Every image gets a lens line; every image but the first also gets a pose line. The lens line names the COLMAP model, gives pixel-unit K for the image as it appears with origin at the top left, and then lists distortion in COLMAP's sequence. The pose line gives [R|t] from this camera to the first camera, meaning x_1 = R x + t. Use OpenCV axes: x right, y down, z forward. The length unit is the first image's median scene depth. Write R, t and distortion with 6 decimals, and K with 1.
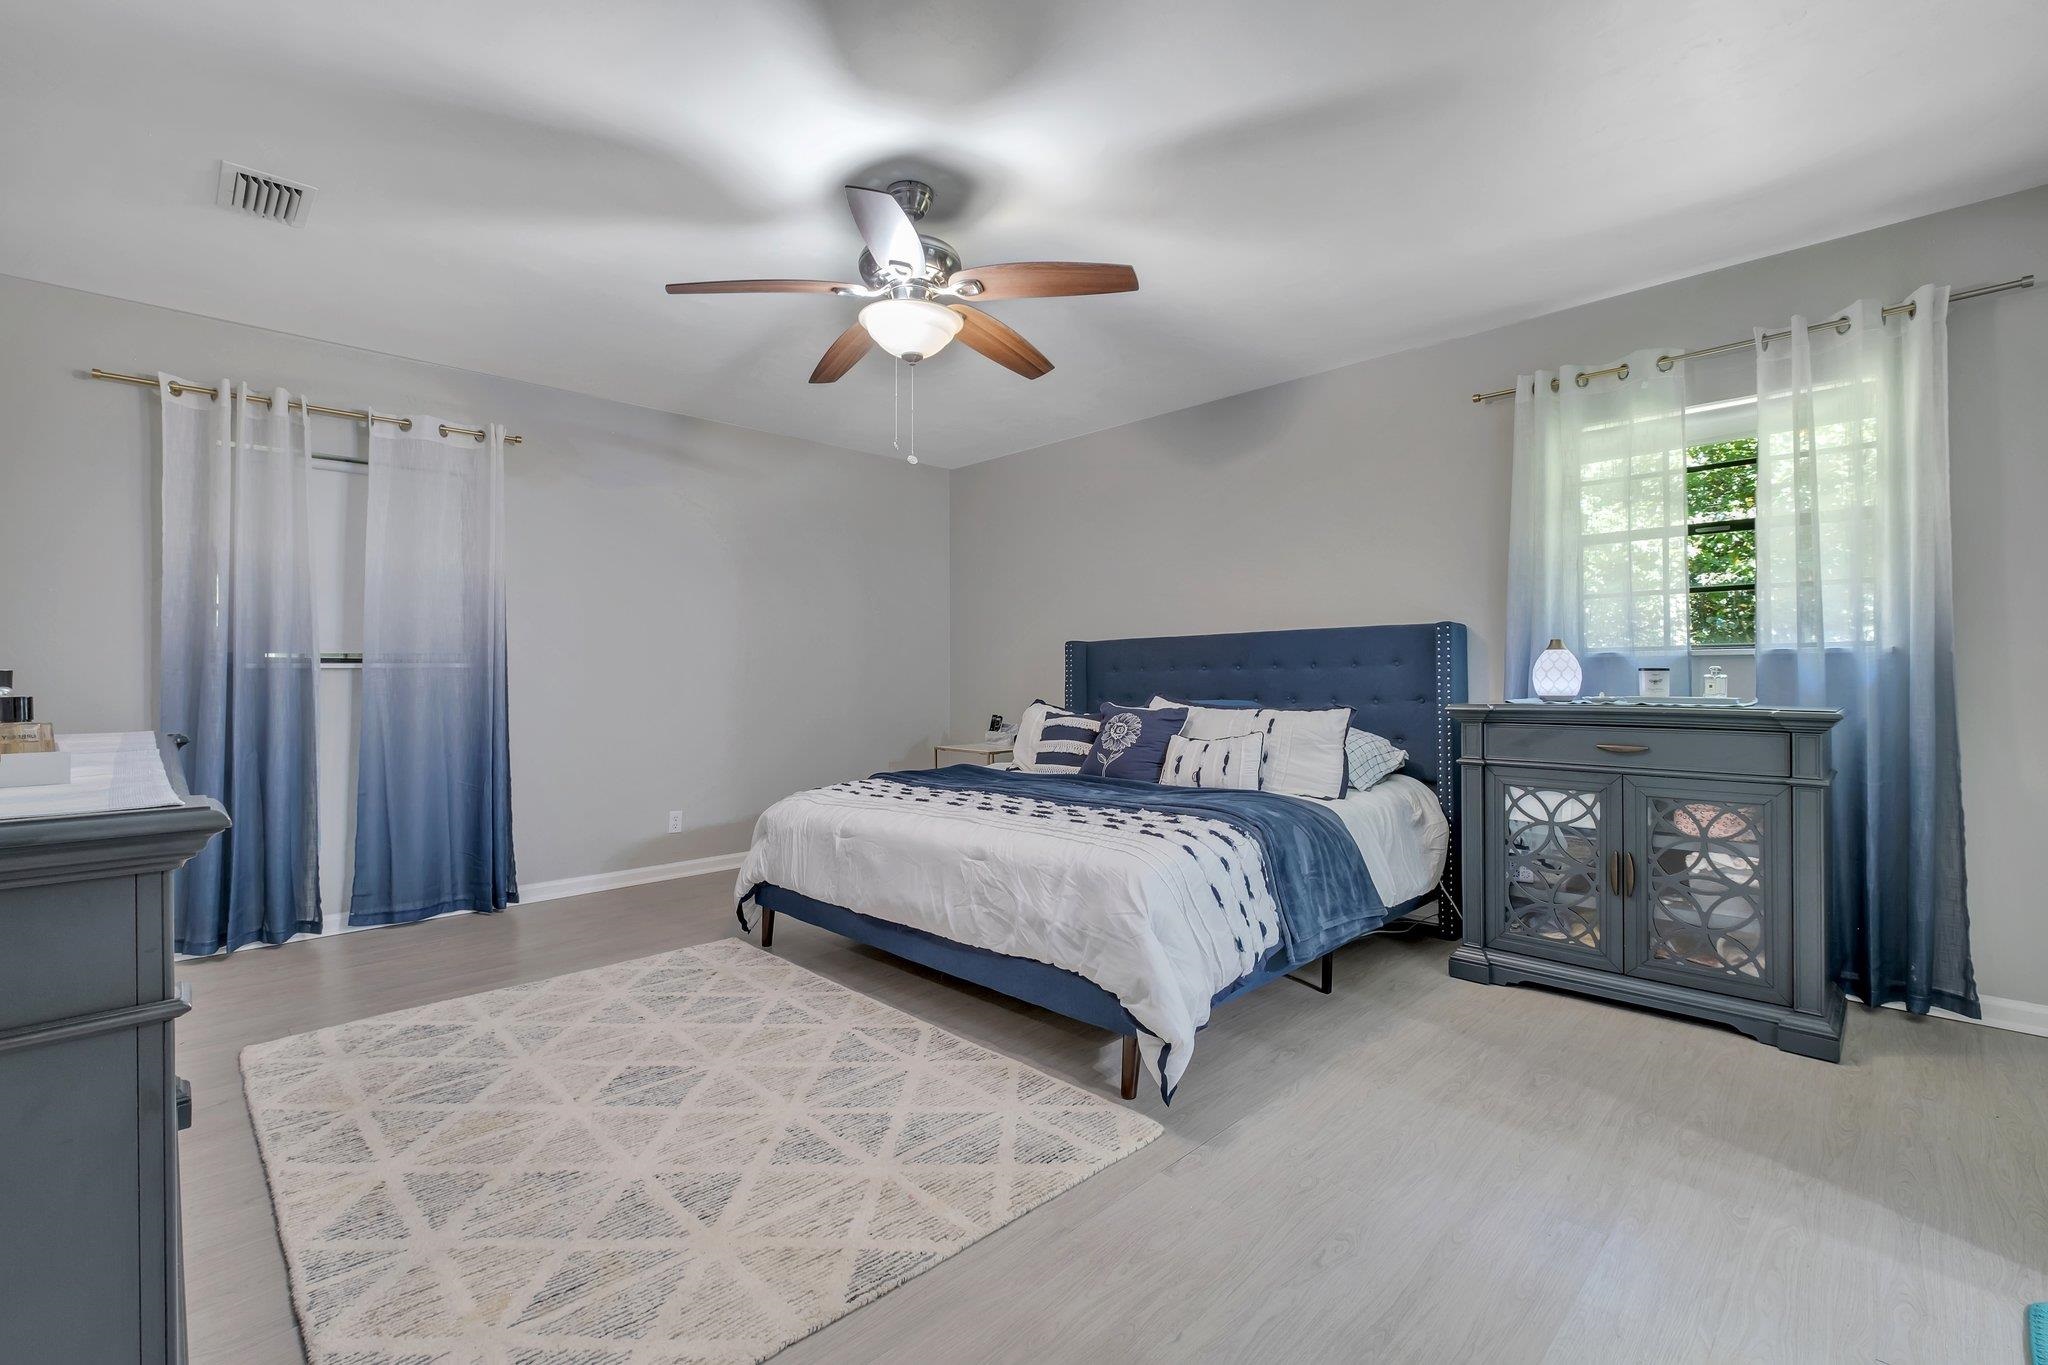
lens RADIAL K [[908.6, 0, 1005.9], [0, 908.6, 675.8], [0, 0, 1]] dist [-0.006706, 0.001468]
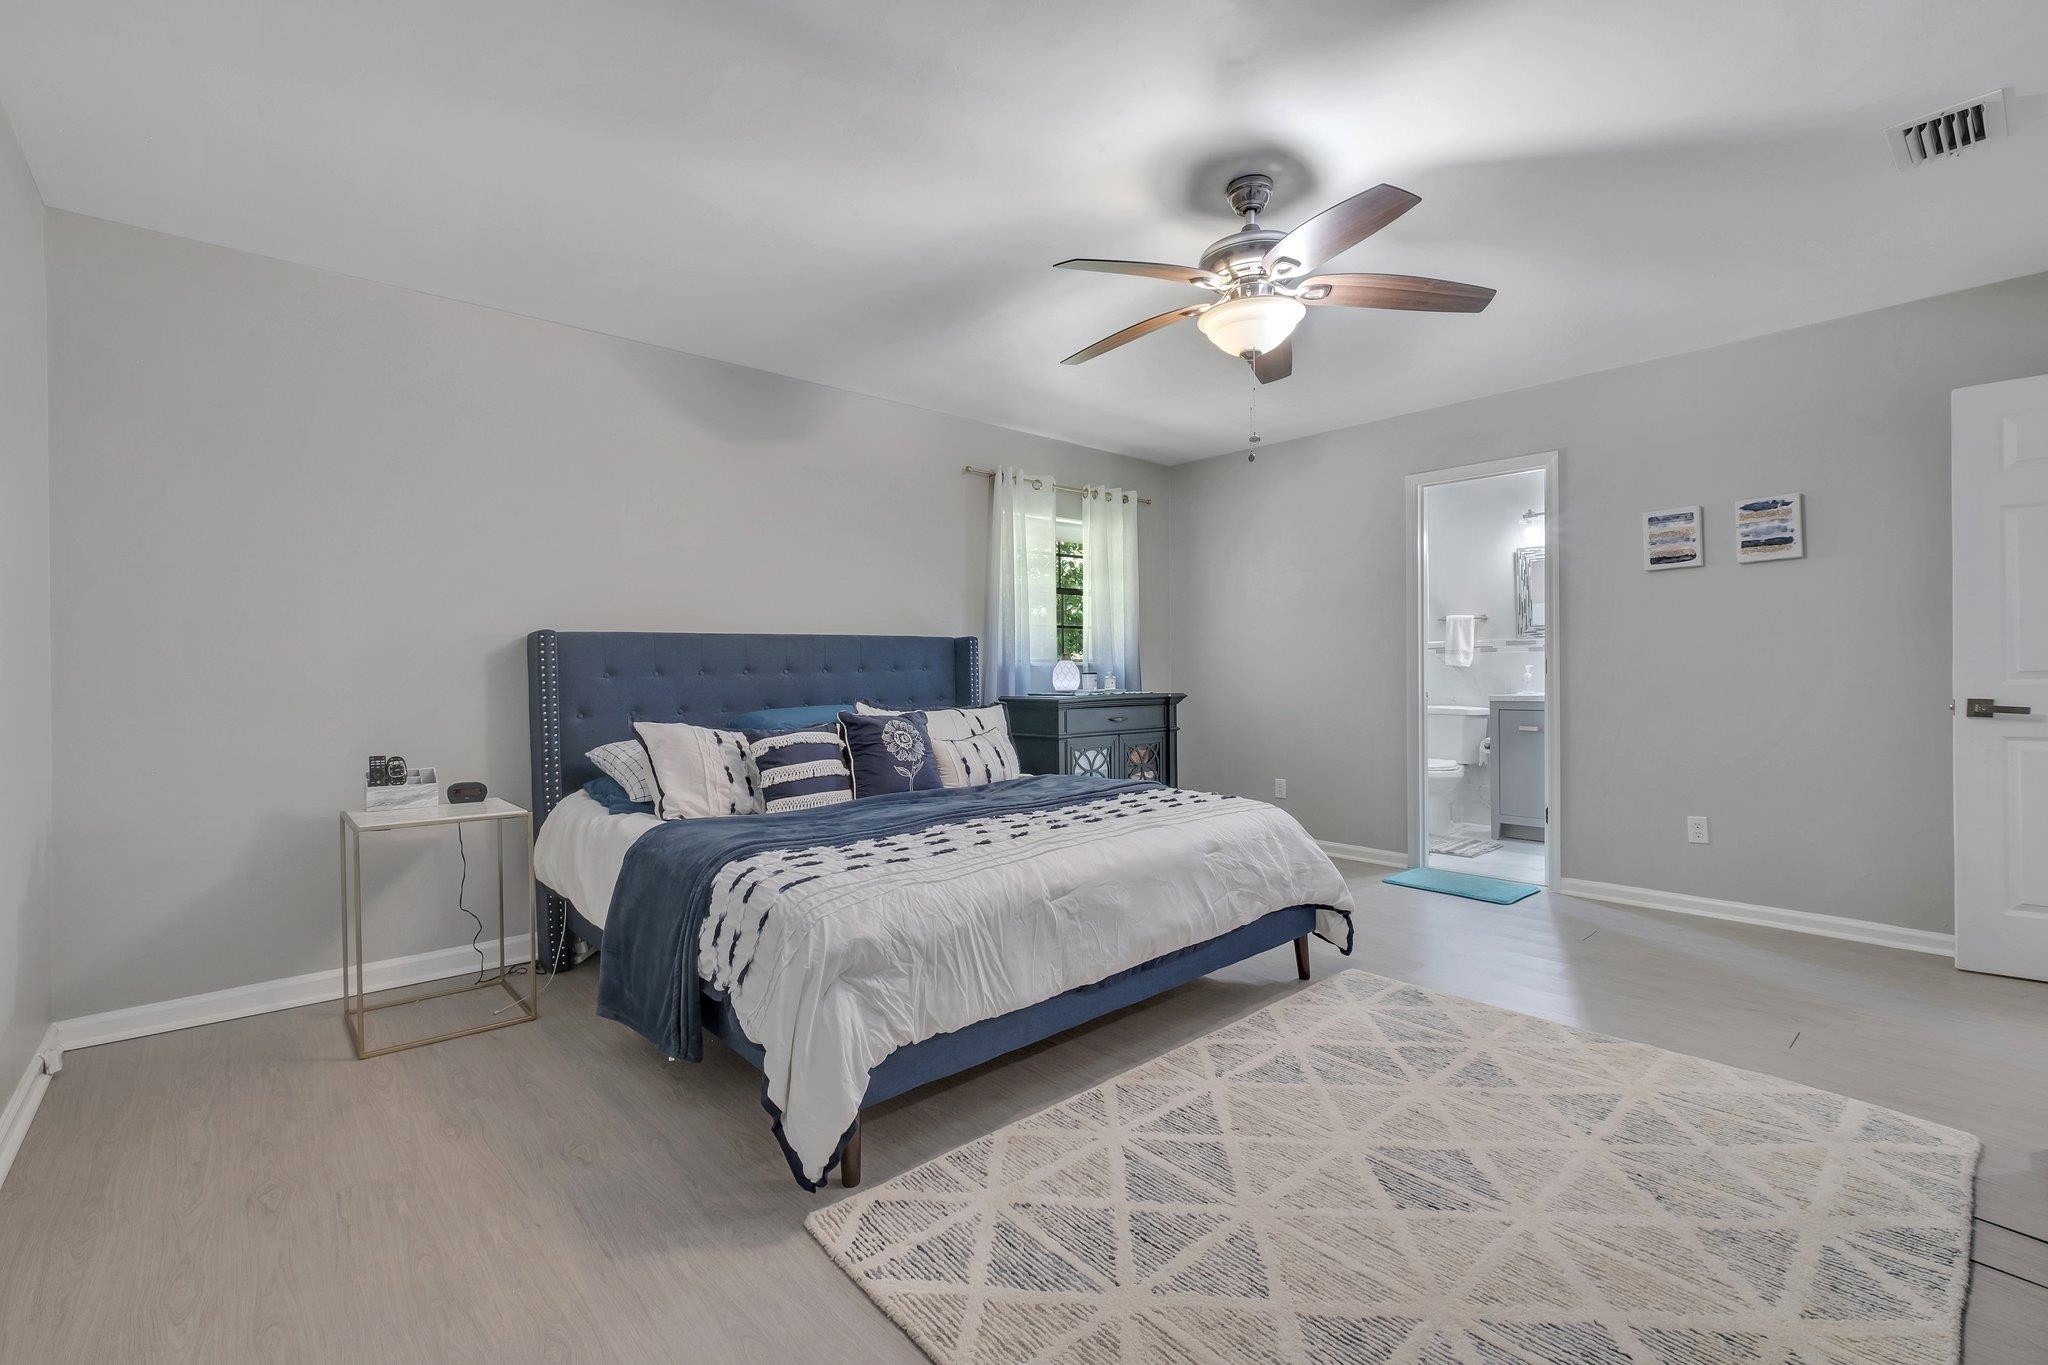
lens RADIAL K [[908.6, 0, 1015.4], [0, 908.6, 684.2], [0, 0, 1]] dist [-0.006706, 0.001468]
pose [[0.023591, -0.006750, 0.999699, -1.020304], [0.011794, 0.999909, 0.006473, 0.000522], [-0.999652, 0.011638, 0.023669, 1.140130]]
